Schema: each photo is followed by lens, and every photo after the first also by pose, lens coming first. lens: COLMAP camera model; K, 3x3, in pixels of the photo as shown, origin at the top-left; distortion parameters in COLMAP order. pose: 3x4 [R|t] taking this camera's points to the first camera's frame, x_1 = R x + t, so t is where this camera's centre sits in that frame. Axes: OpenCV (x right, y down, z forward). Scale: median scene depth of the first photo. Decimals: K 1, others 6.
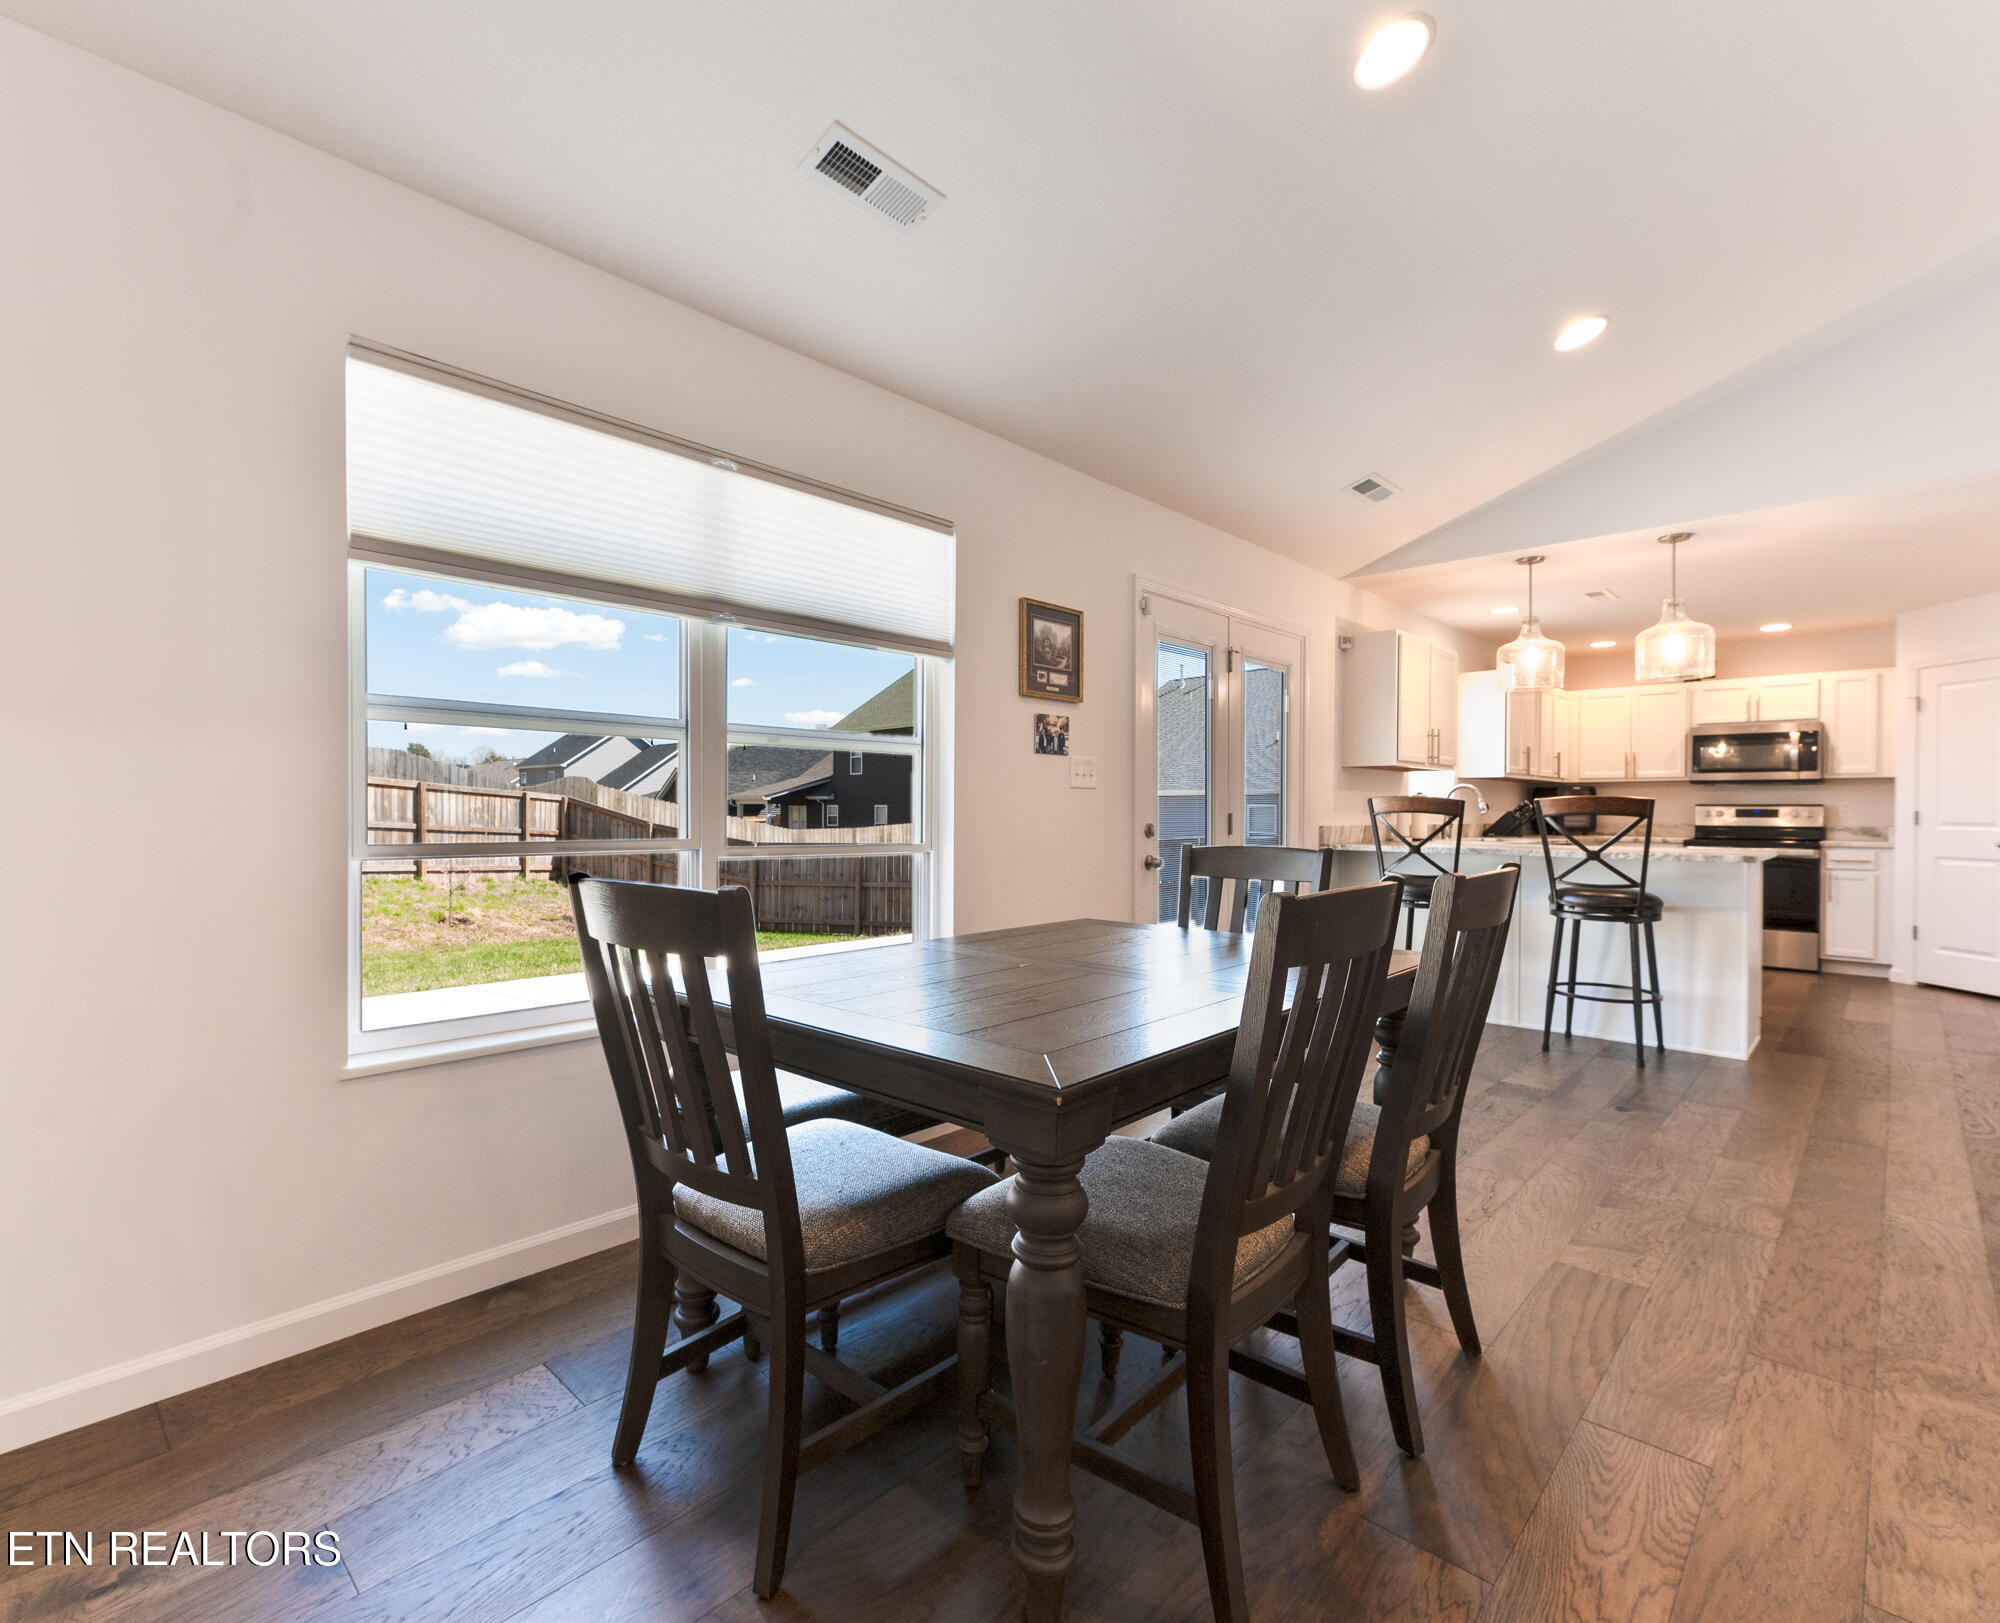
lens RADIAL K [[982.5, 0, 1000.0], [0, 982.5, 811.5], [0, 0, 1]] dist [0.050008, 0.000021]
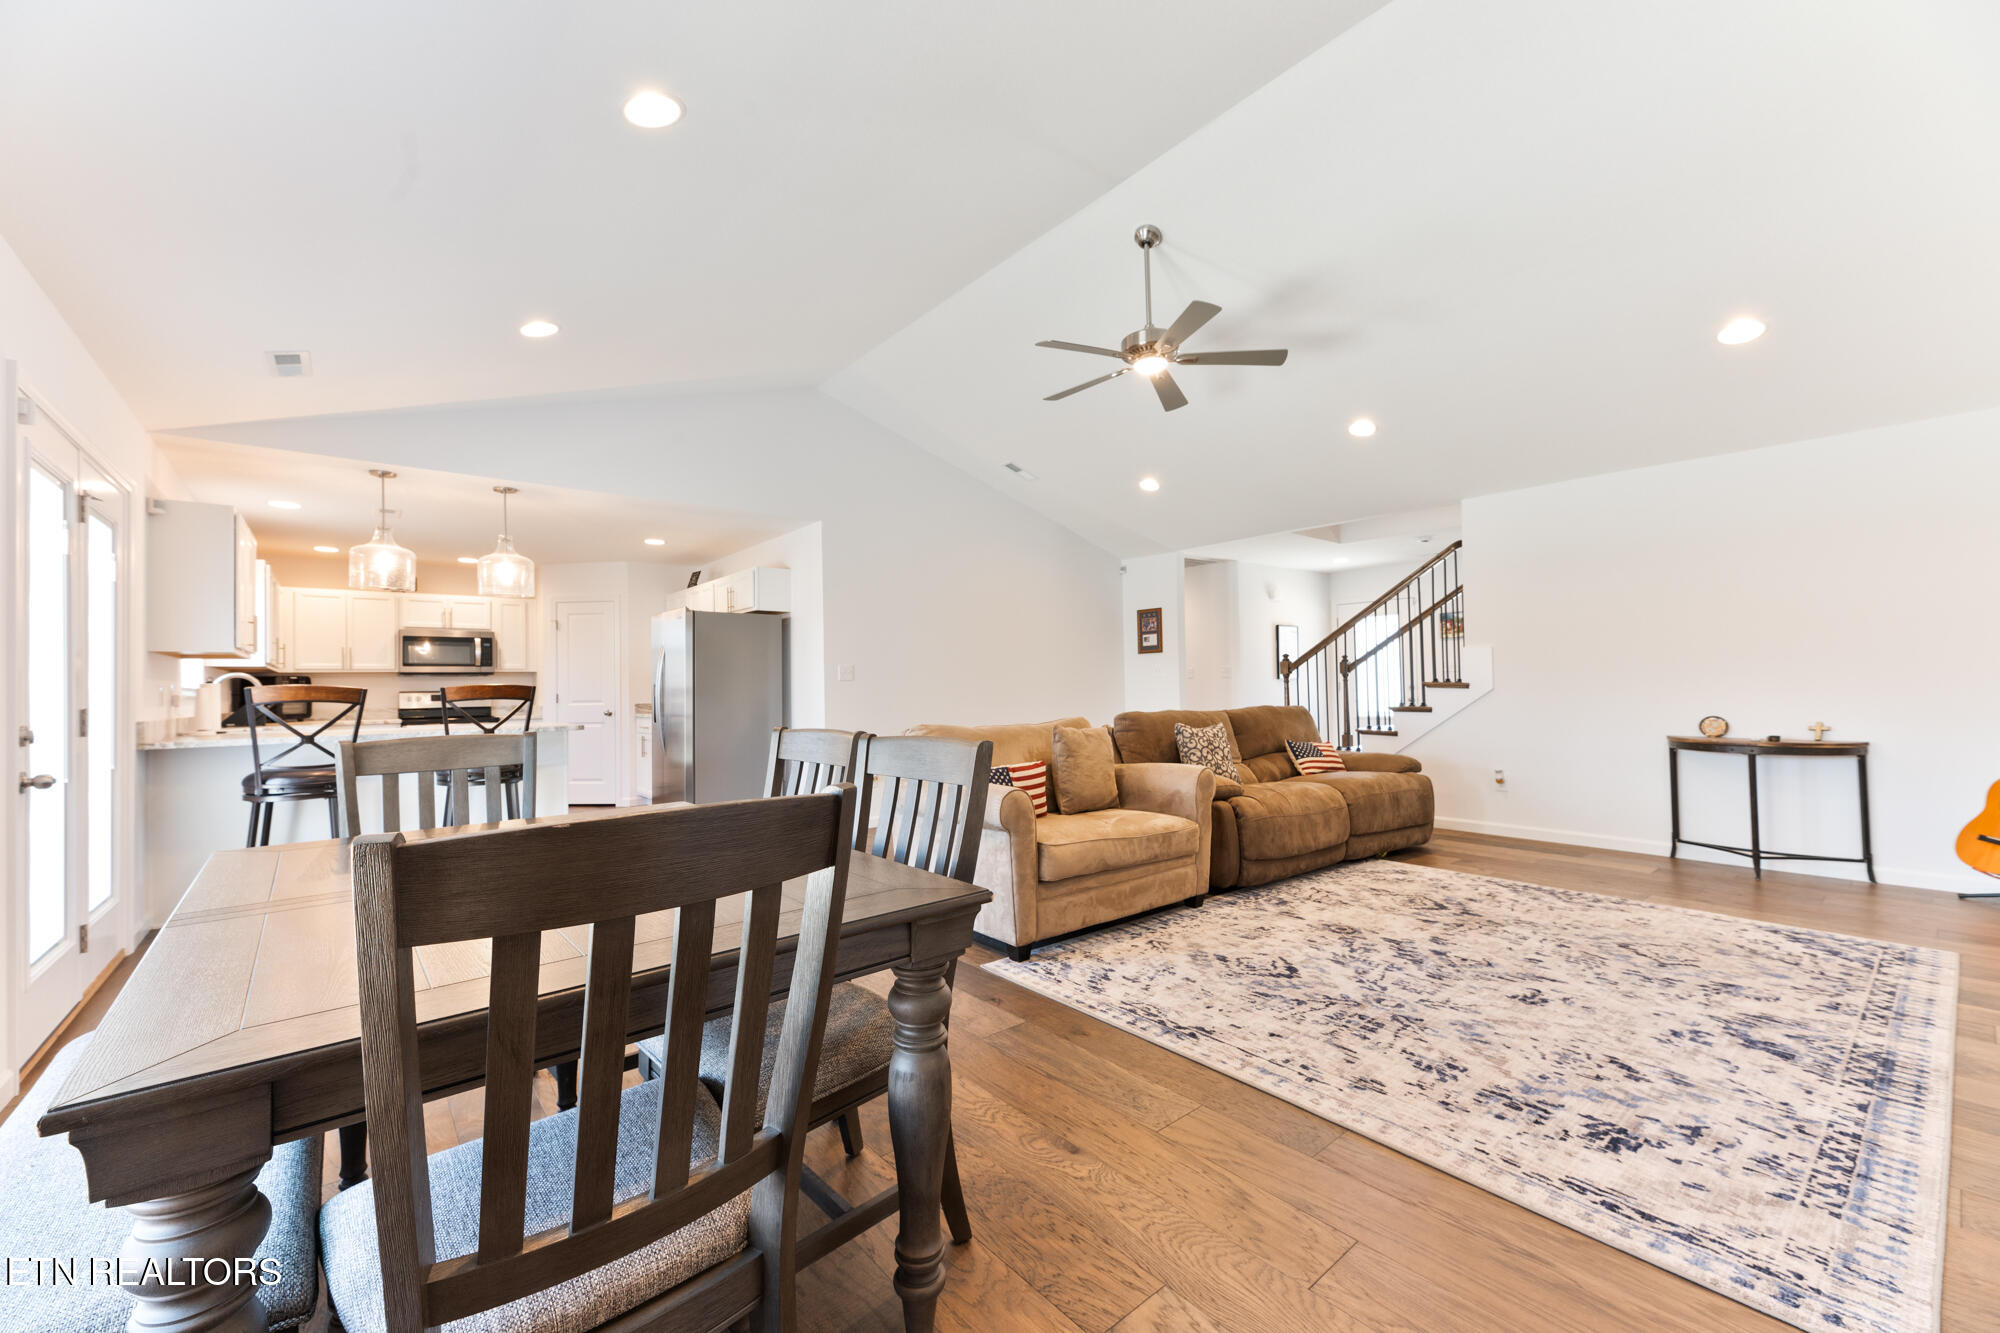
lens RADIAL K [[800.0, 0, 1000.0], [0, 800.0, 666.5], [0, 0, 1]] dist [-0.000443, -0.000221]
pose [[0.130737, 0.019549, 0.991224, -0.184680], [0.018718, 0.999579, -0.022183, -0.002329], [-0.991240, 0.021453, 0.130316, 0.144382]]
